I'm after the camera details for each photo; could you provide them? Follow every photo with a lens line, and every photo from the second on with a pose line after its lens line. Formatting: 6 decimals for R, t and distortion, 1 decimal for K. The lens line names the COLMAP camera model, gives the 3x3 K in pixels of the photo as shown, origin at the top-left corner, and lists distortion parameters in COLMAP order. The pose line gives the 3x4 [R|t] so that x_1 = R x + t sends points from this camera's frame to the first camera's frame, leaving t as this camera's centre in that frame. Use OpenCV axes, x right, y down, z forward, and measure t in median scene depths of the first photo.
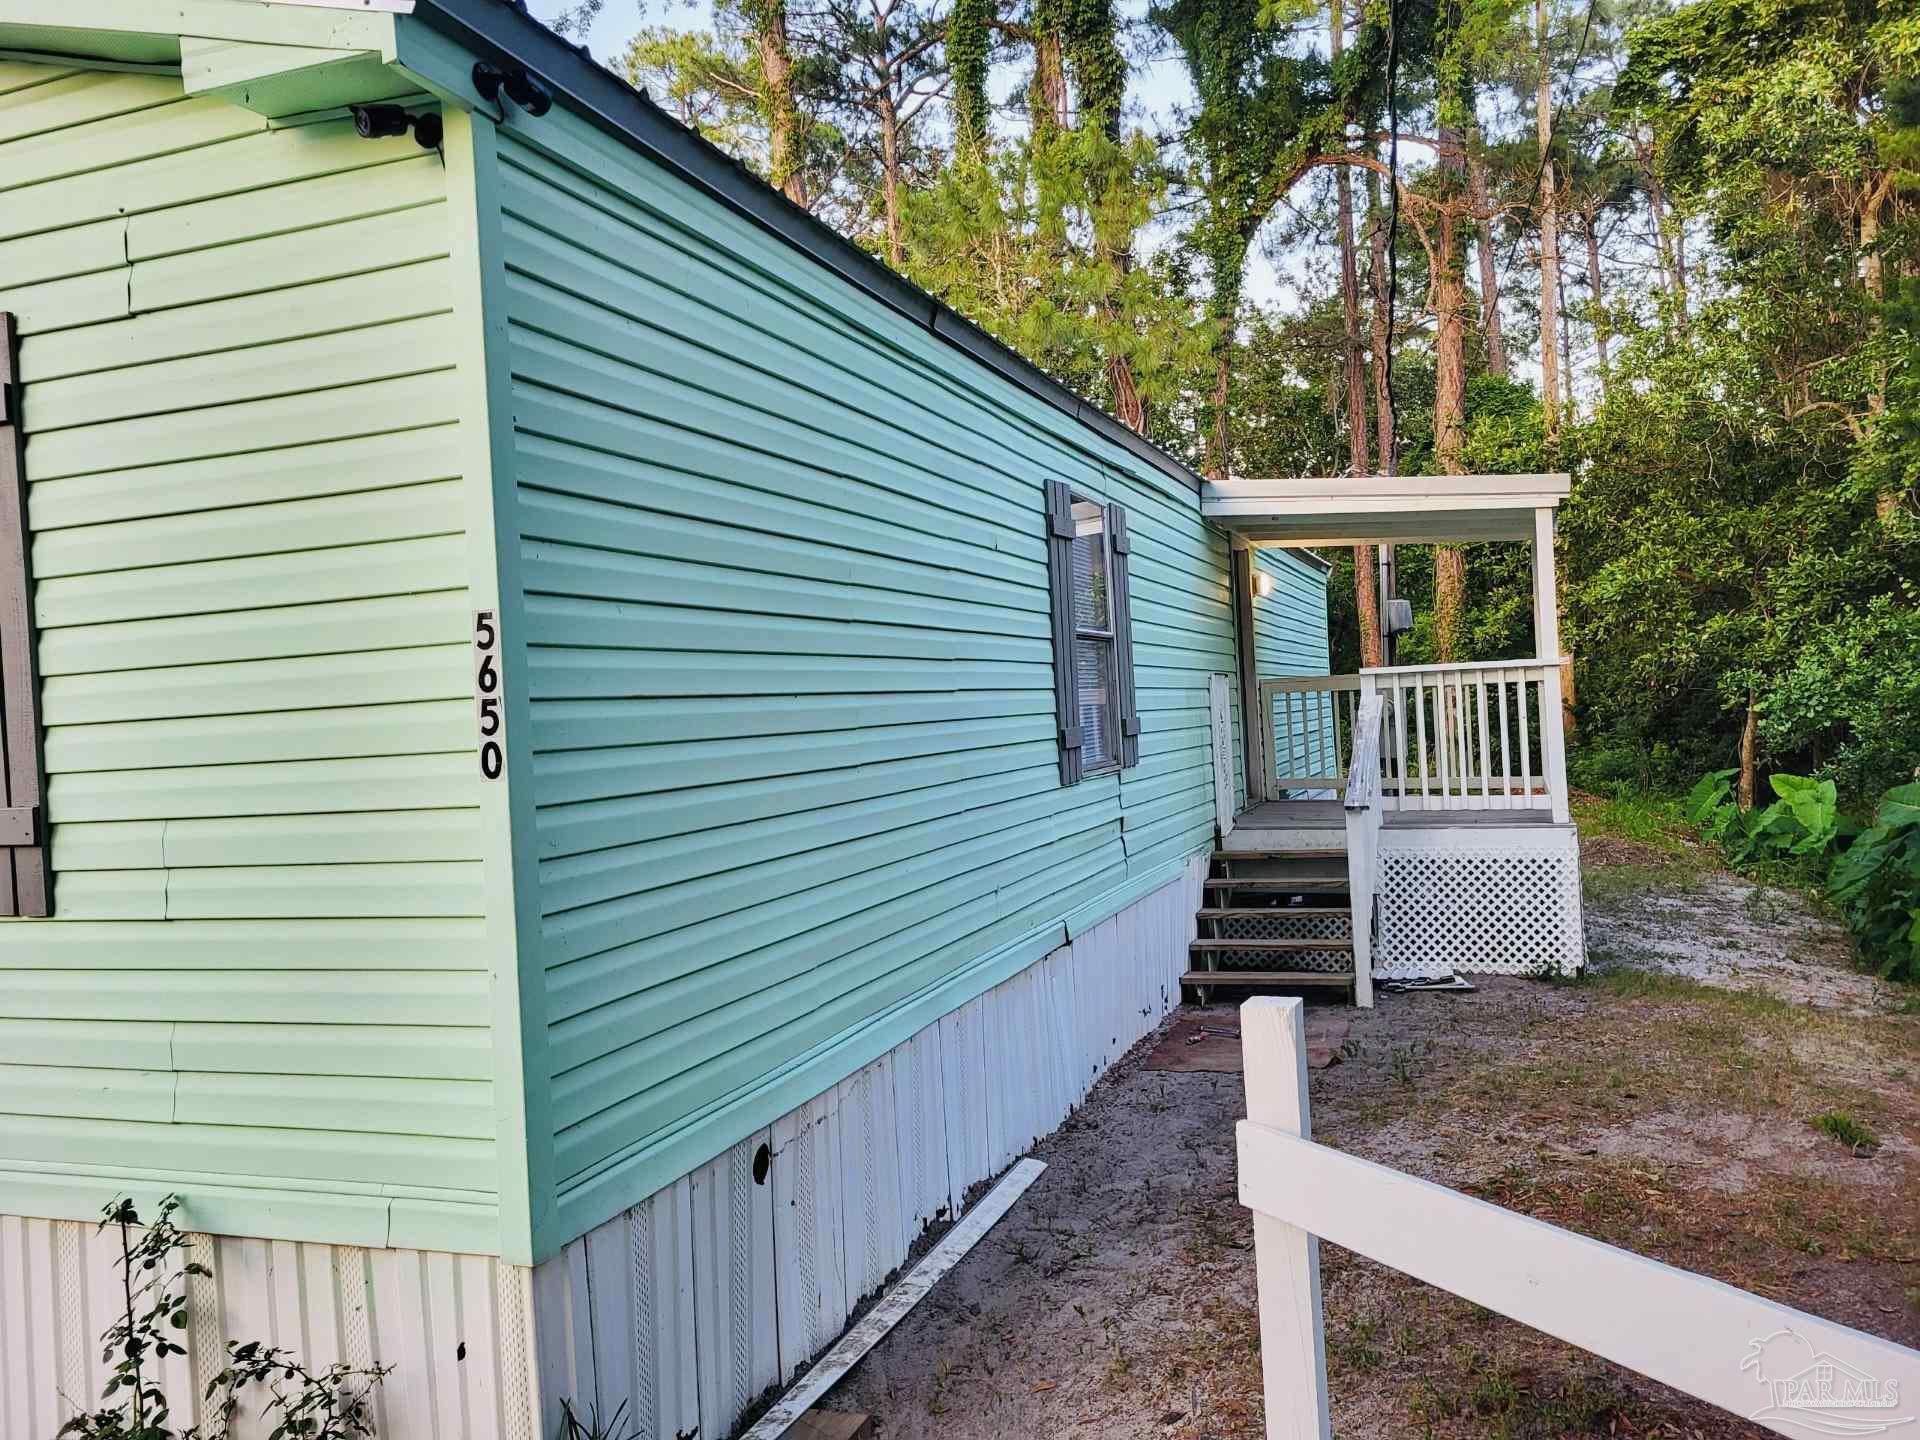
lens RADIAL K [[1482.4, 0, 965.3], [0, 1482.4, 719.9], [0, 0, 1]] dist [0.015619, 0.001036]
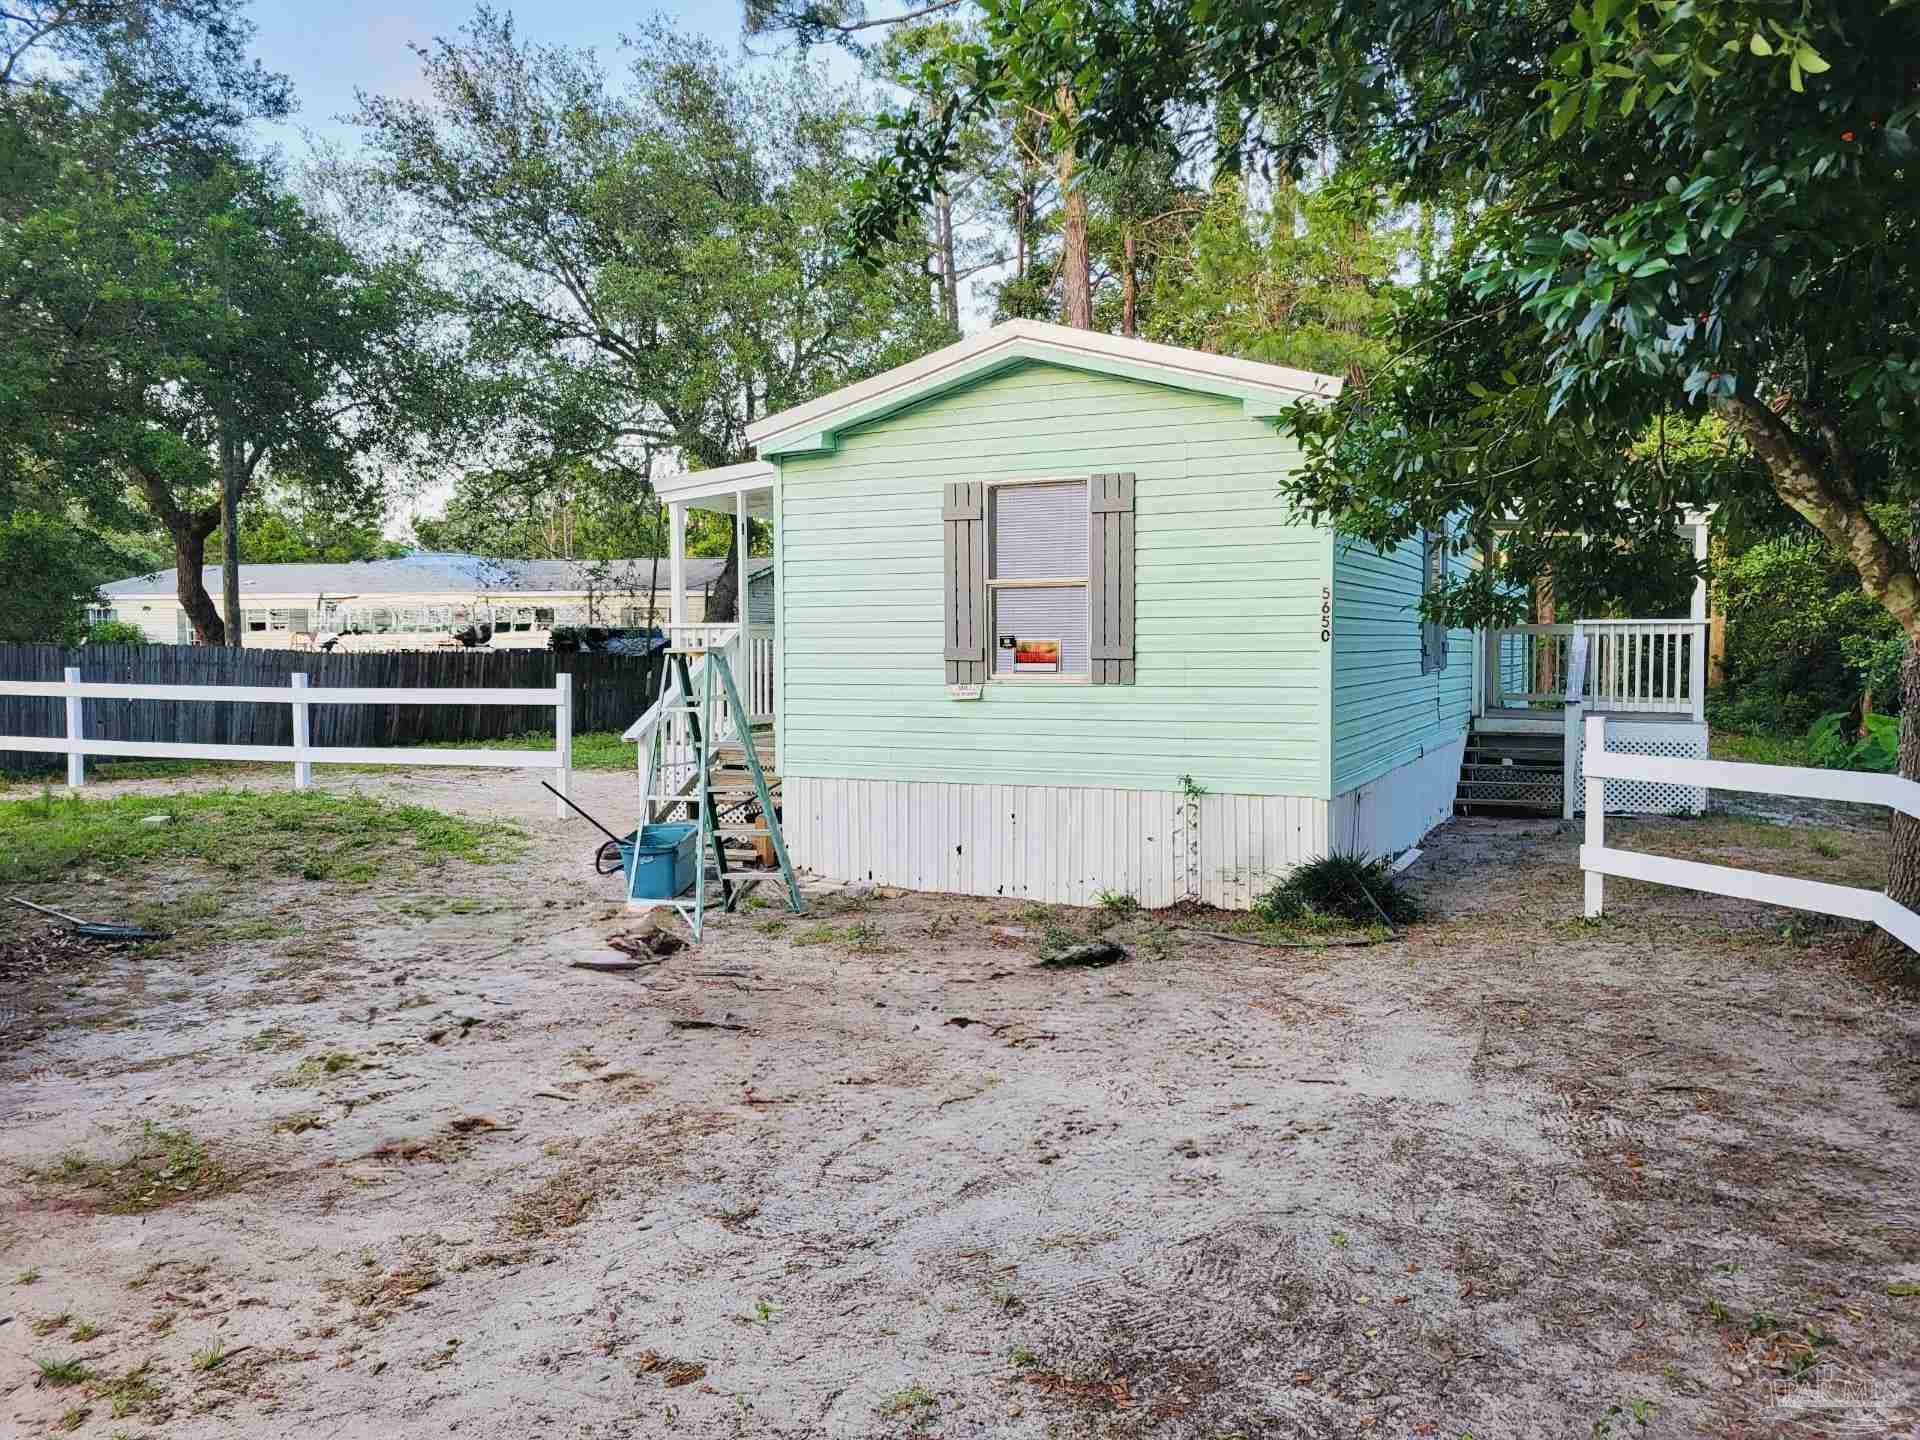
lens RADIAL K [[1482.4, 0, 956.5], [0, 1482.4, 721.5], [0, 0, 1]] dist [0.015619, 0.001036]
pose [[0.994484, 0.056408, -0.088430, -0.242807], [-0.051977, 0.997313, 0.051633, 0.025906], [0.091104, -0.046752, 0.994743, -0.643072]]
